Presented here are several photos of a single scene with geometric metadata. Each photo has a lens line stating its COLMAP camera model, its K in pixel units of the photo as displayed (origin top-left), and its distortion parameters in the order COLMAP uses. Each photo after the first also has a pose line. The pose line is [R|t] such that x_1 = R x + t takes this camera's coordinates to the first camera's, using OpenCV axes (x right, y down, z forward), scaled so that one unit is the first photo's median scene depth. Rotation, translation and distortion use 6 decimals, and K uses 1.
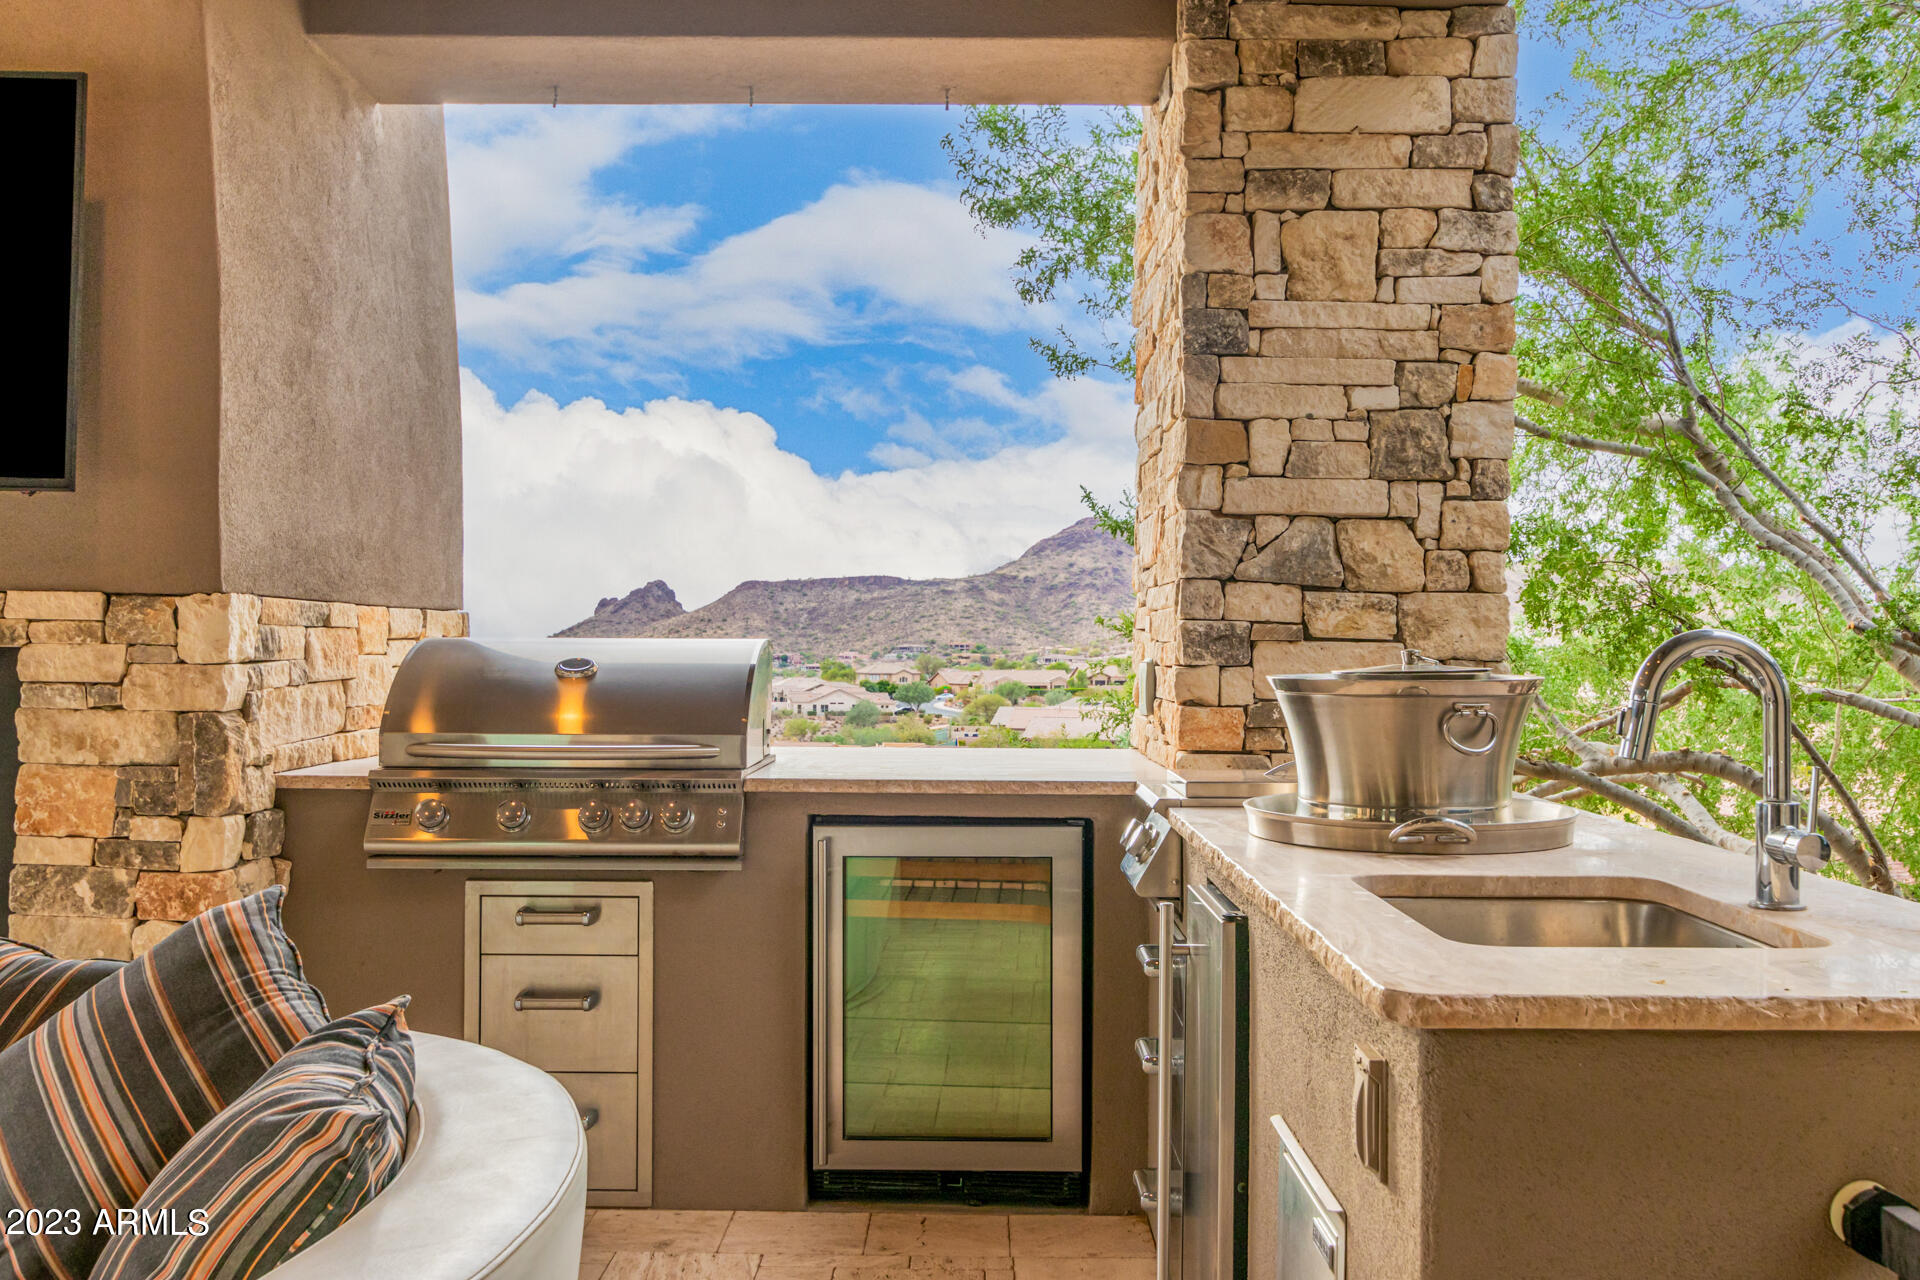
lens RADIAL K [[1686.7, 0, 966.8], [0, 1686.7, 626.9], [0, 0, 1]] dist [-0.004348, 0.002747]
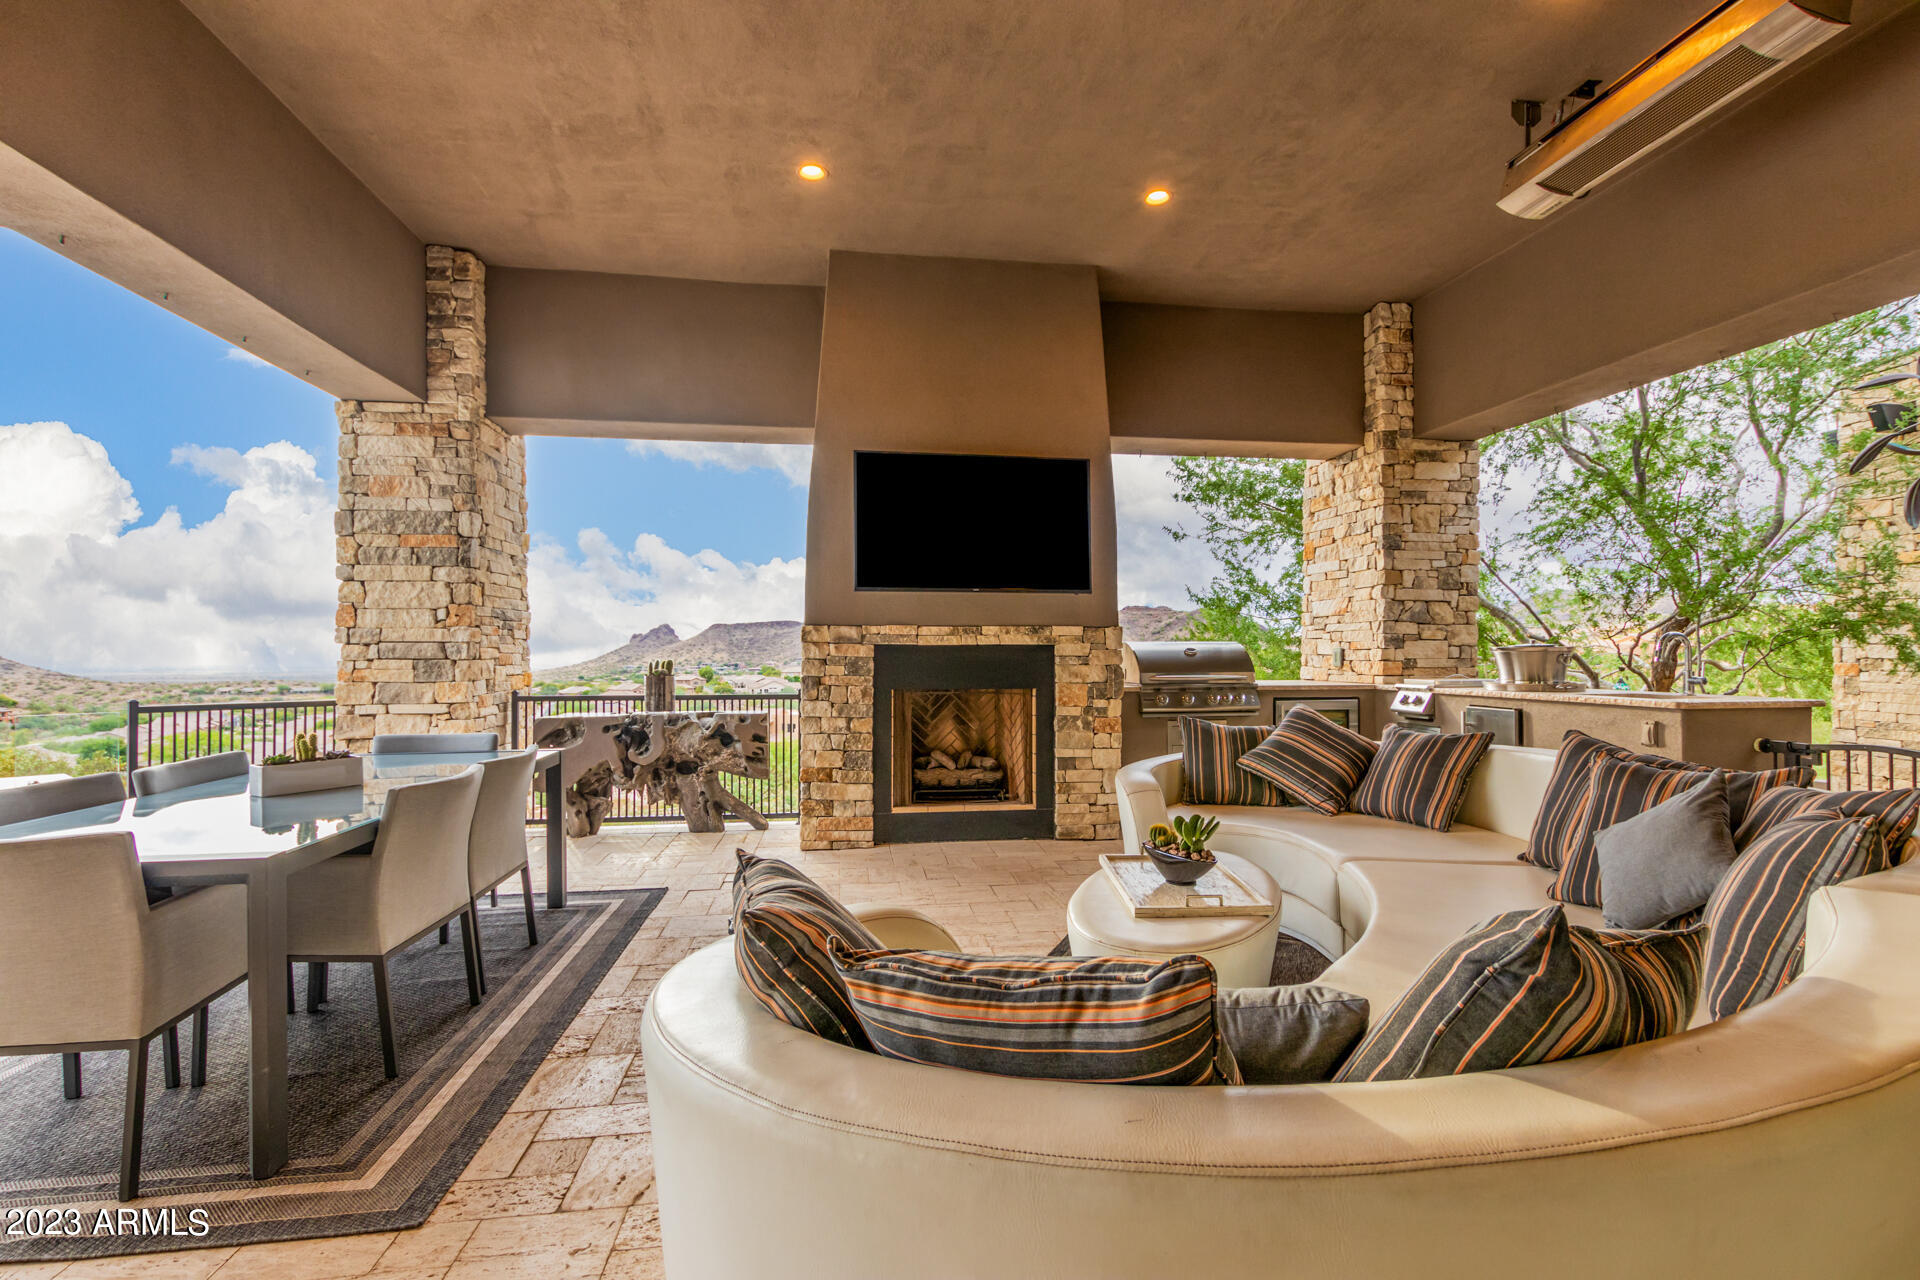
lens RADIAL K [[878.6, 0, 962.5], [0, 878.6, 649.8], [0, 0, 1]] dist [0.002354, -0.000760]
pose [[0.989217, -0.008952, 0.146186, -0.910186], [0.008473, 0.999957, 0.003898, 0.012953], [-0.146214, -0.002618, 0.989249, -0.519757]]
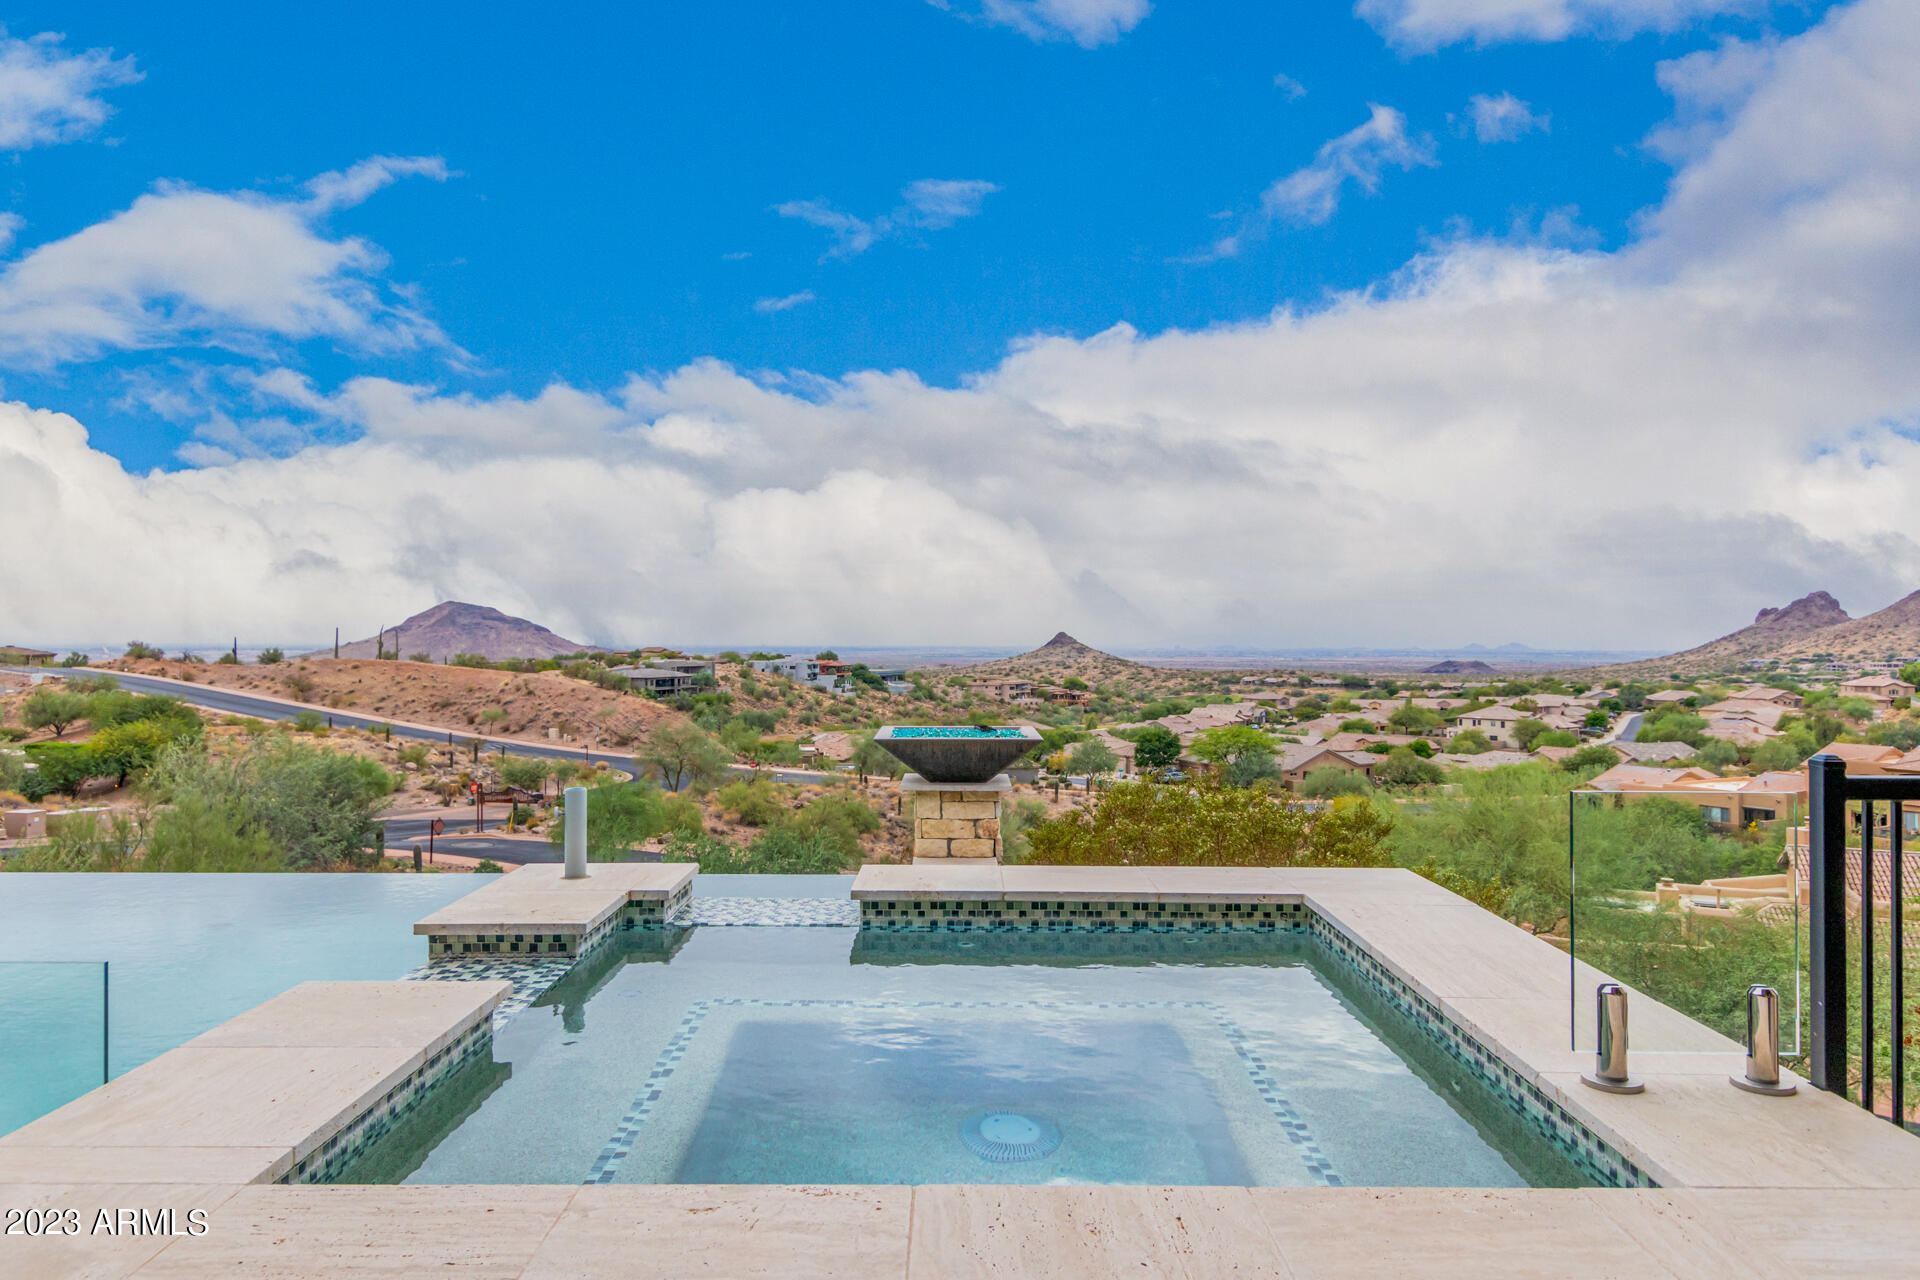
lens RADIAL K [[1268.1, 0, 962.1], [0, 1268.1, 612.3], [0, 0, 1]] dist [0.007265, 0.001583]
pose [[0.716401, -0.020164, -0.697397, -1.799835], [0.007494, 0.999747, -0.021208, 0.025814], [0.697649, 0.009967, 0.716371, 0.235773]]
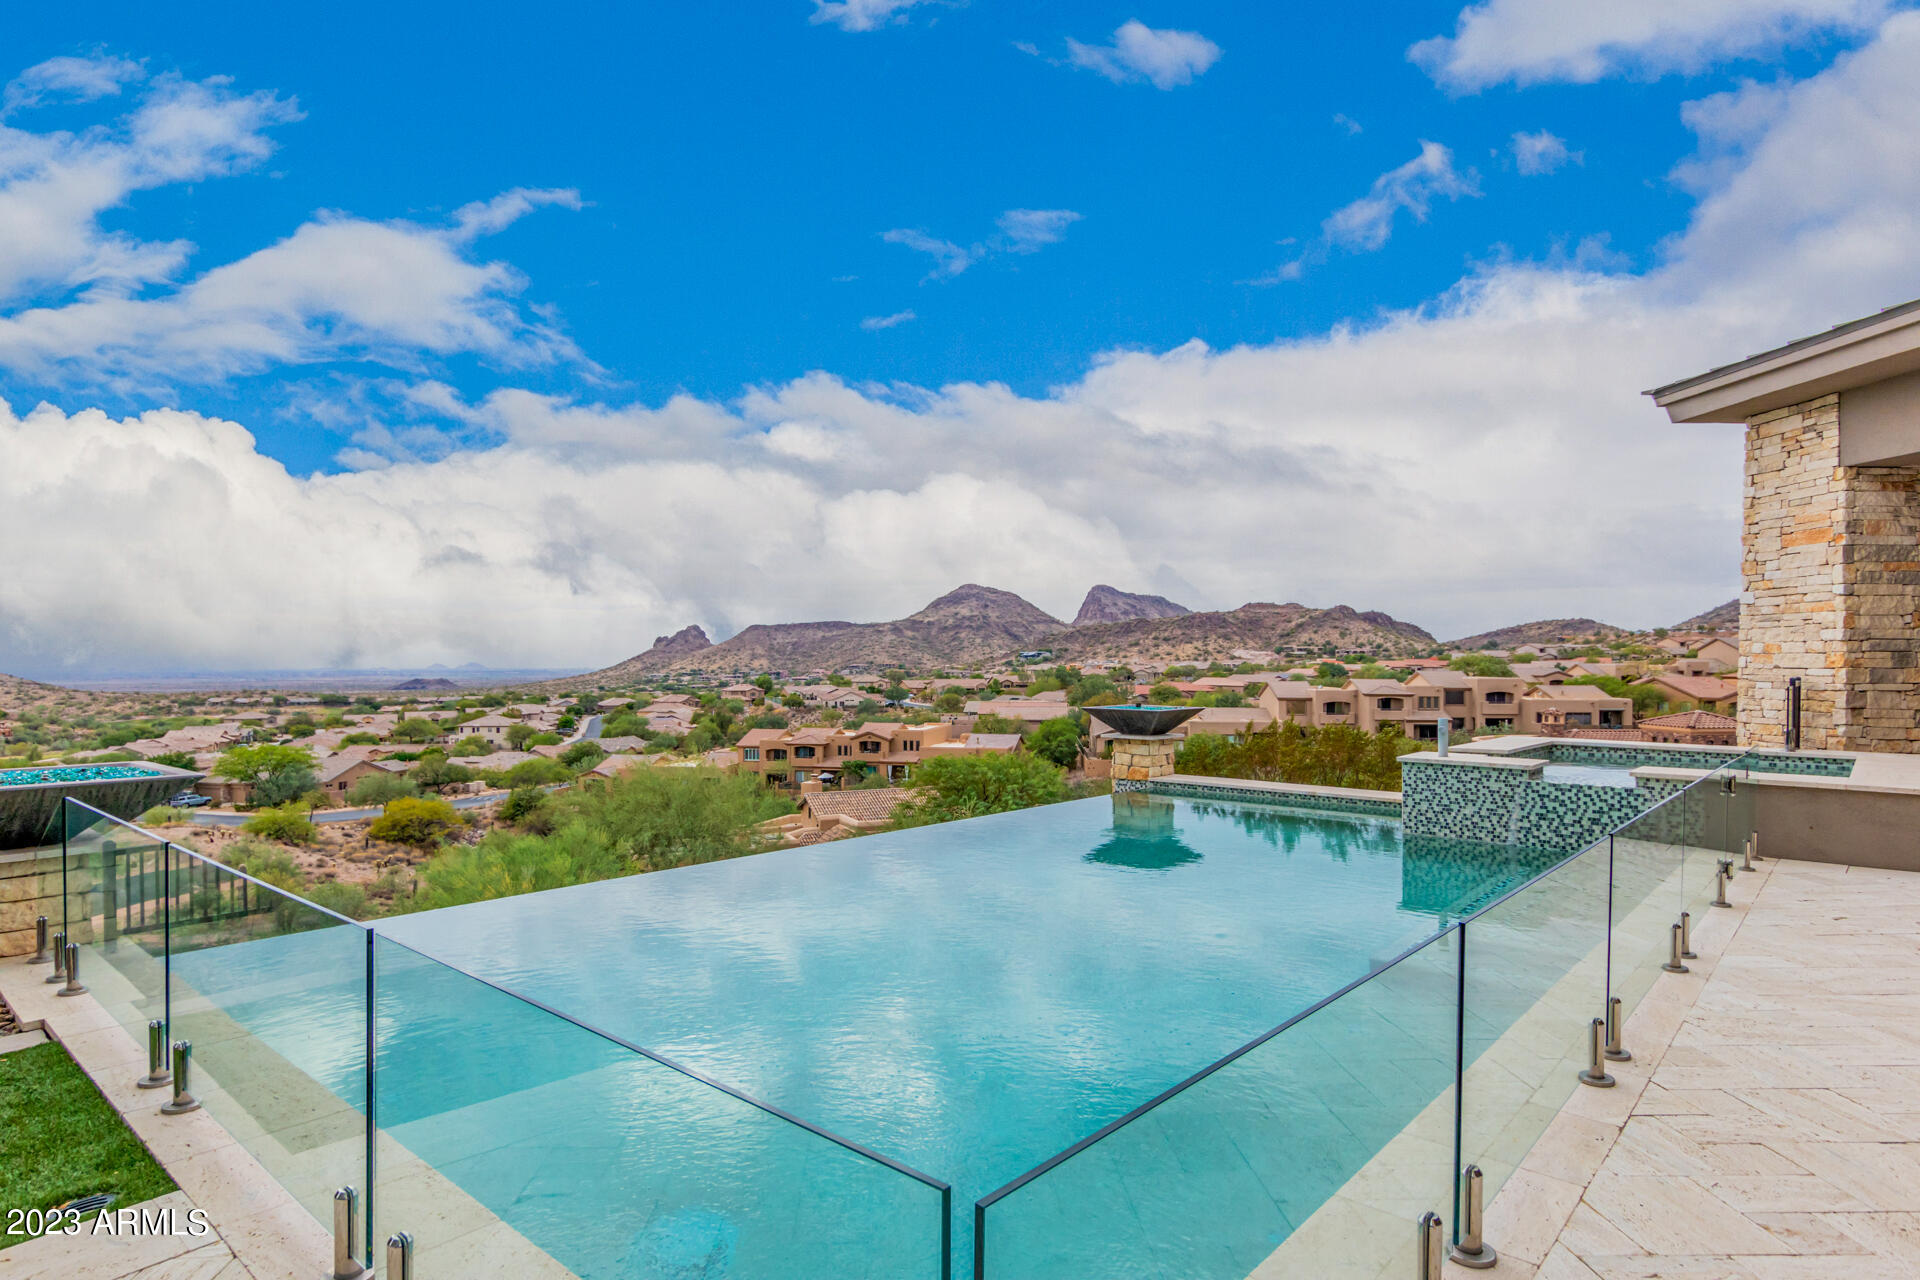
lens RADIAL K [[1054.1, 0, 960.2], [0, 1054.1, 653.7], [0, 0, 1]] dist [0.004002, 0.000227]
pose [[0.997319, -0.008232, 0.072715, -3.875672], [0.008163, 0.999966, 0.001244, 0.011489], [-0.072723, -0.000647, 0.997352, -1.213976]]
